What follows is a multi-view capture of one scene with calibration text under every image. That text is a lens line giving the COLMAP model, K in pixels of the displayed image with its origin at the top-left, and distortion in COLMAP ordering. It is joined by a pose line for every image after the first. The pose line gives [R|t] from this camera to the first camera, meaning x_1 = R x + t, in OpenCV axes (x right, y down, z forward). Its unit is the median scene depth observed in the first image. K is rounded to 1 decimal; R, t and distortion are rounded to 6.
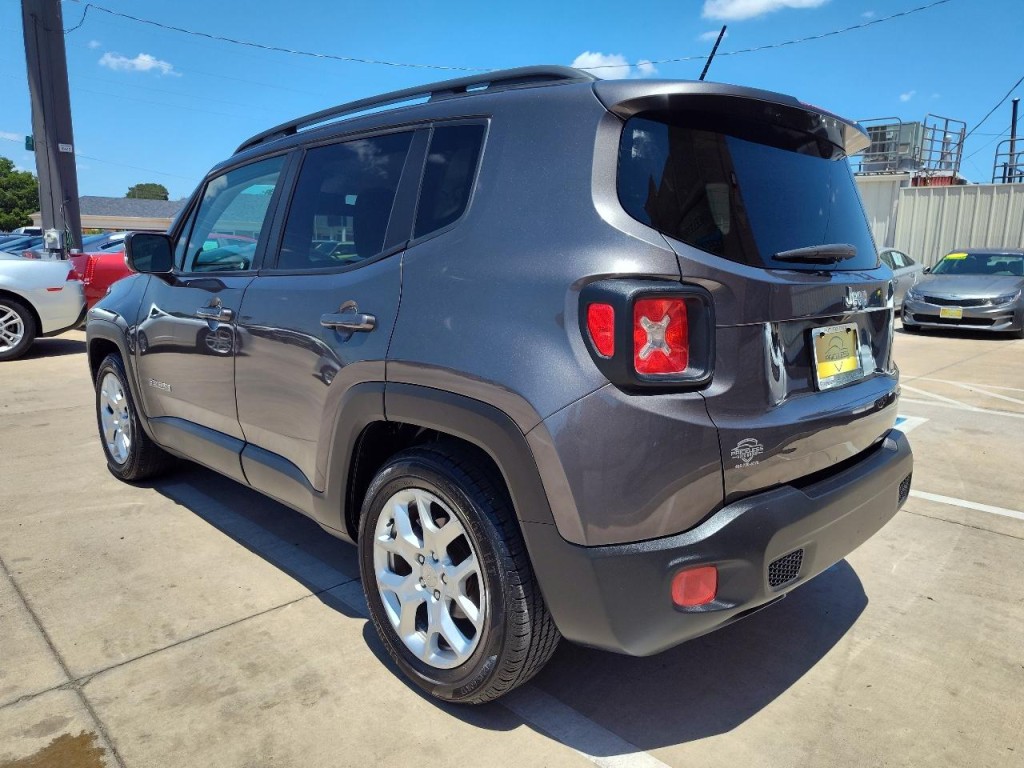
lens RADIAL K [[705.2, 0, 517.0], [0, 705.2, 367.5], [0, 0, 1]] dist [0.005630, -0.000301]
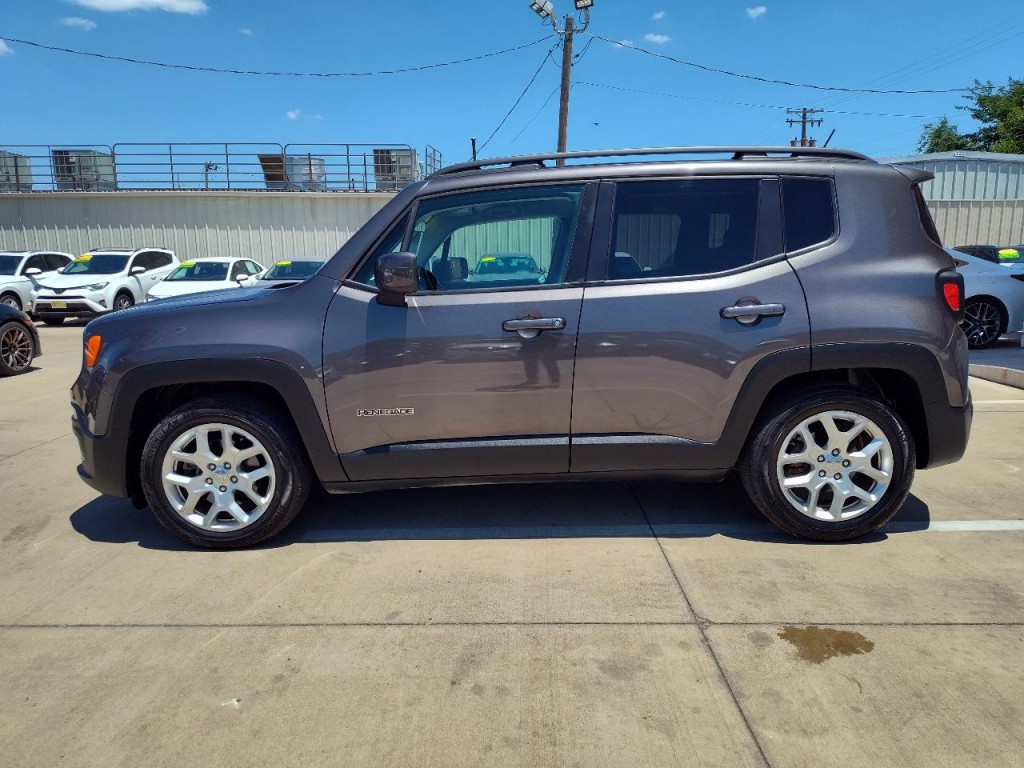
lens RADIAL K [[684.3, 0, 512.0], [0, 684.3, 384.0], [0, 0, 1]] dist [0.016354, -0.004213]
pose [[0.730031, -0.148445, 0.667097, -1.503681], [0.137934, 0.988041, 0.068916, -0.080367], [-0.669349, 0.041705, 0.741776, 0.311568]]
